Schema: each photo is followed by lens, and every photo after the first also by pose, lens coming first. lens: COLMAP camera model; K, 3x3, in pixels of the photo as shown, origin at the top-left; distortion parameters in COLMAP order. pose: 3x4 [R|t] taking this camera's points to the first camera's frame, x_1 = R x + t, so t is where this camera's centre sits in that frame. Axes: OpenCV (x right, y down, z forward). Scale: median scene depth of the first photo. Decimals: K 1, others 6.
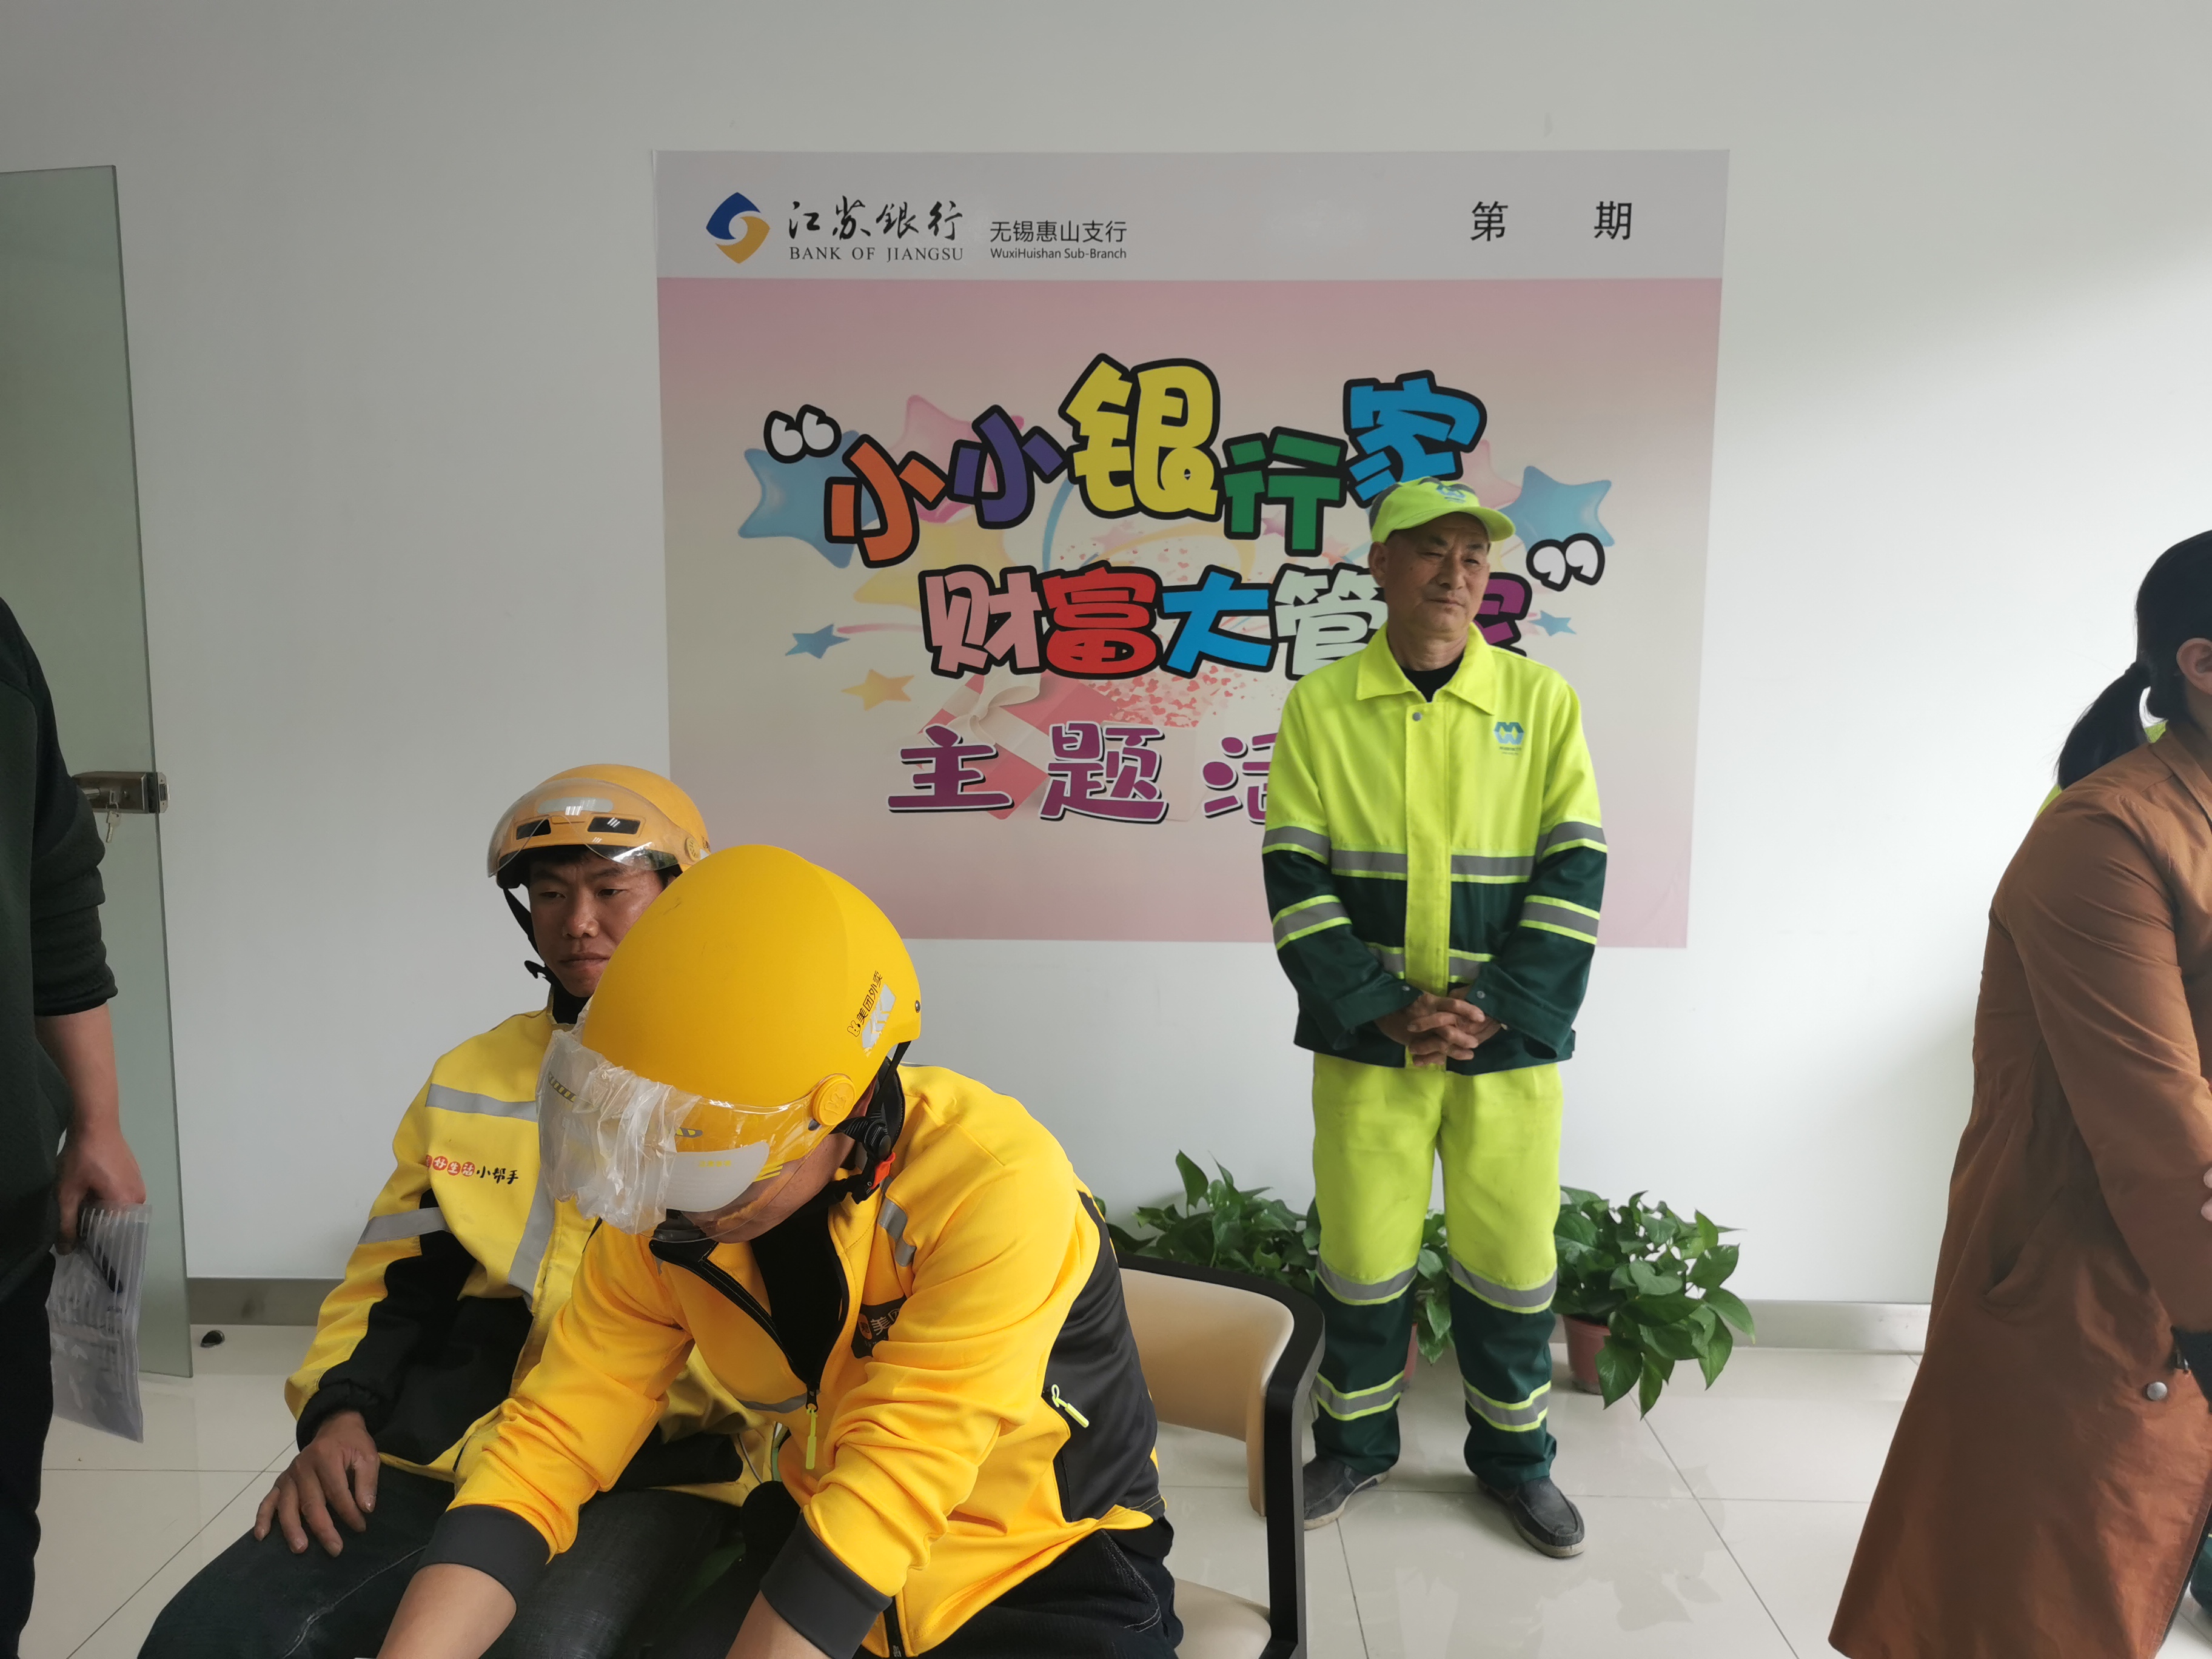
lens RADIAL K [[1656.0, 0, 1113.9], [0, 1656.0, 813.9], [0, 0, 1]] dist [0.043411, -0.029230]
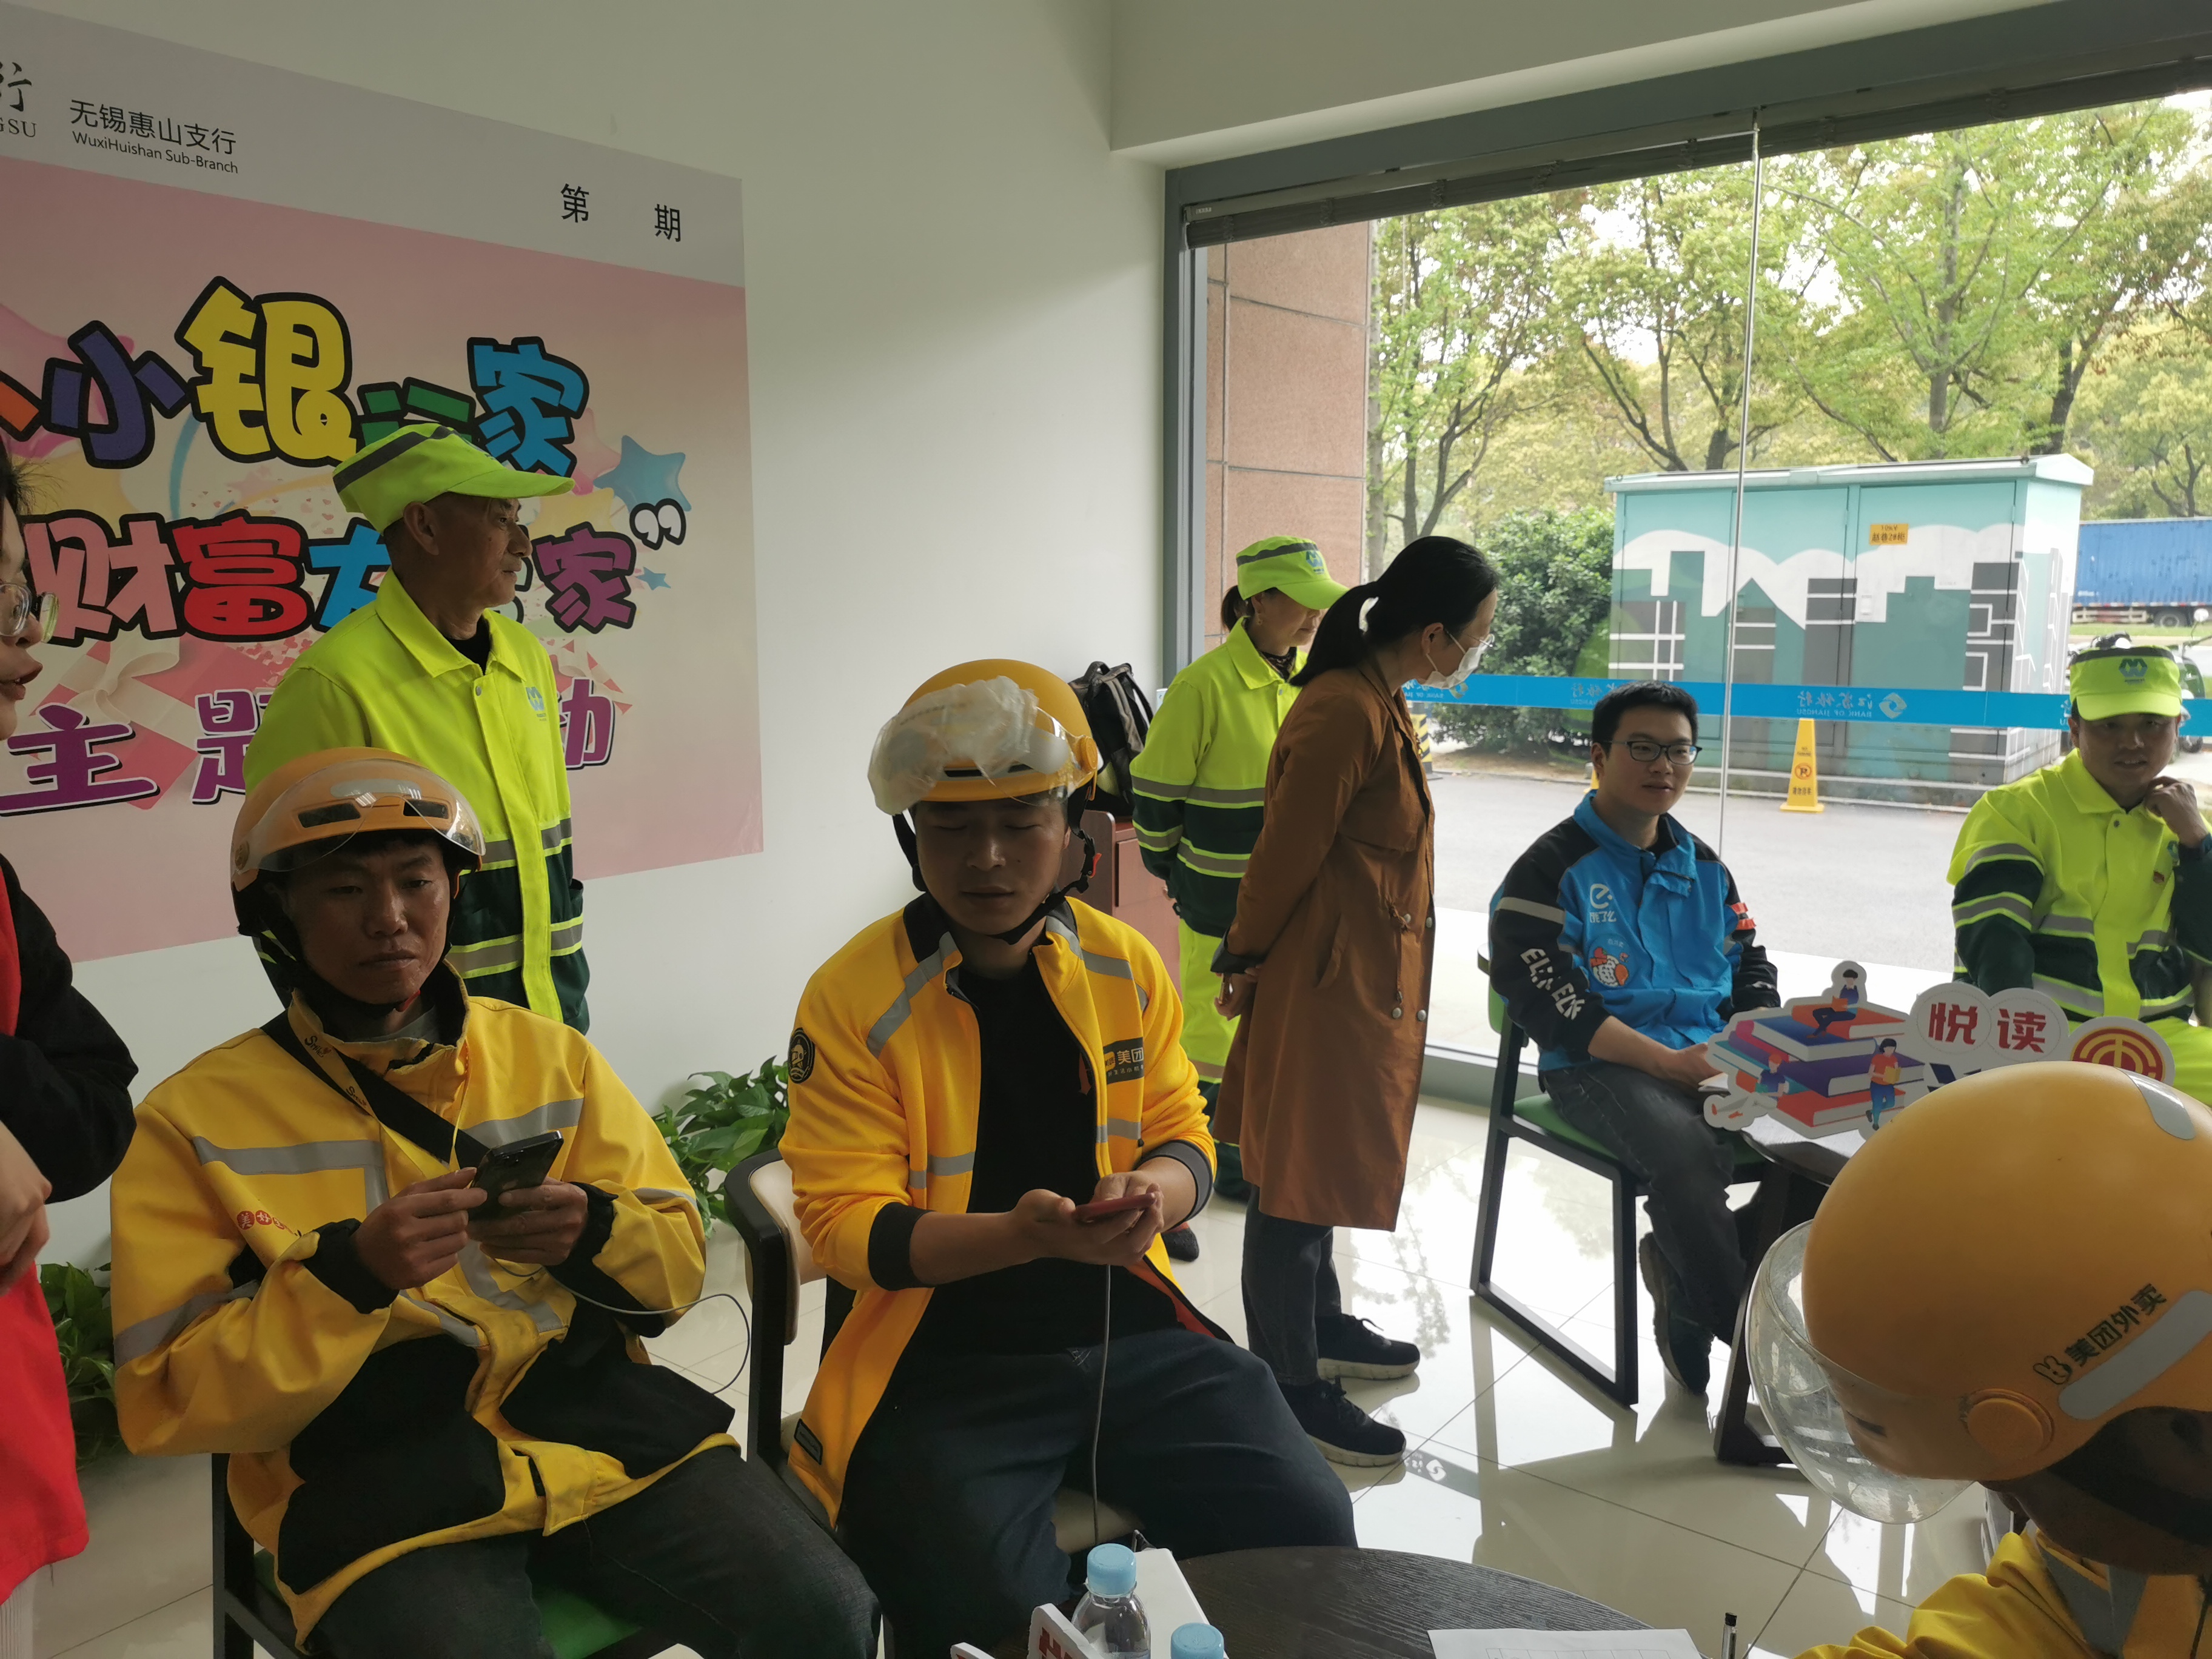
lens RADIAL K [[1656.0, 0, 1113.9], [0, 1656.0, 813.9], [0, 0, 1]] dist [0.043411, -0.029230]
pose [[0.602824, -0.117937, 0.789110, -0.457239], [0.094801, 0.992596, 0.075928, -0.013013], [-0.792222, 0.029038, 0.609541, 0.077028]]
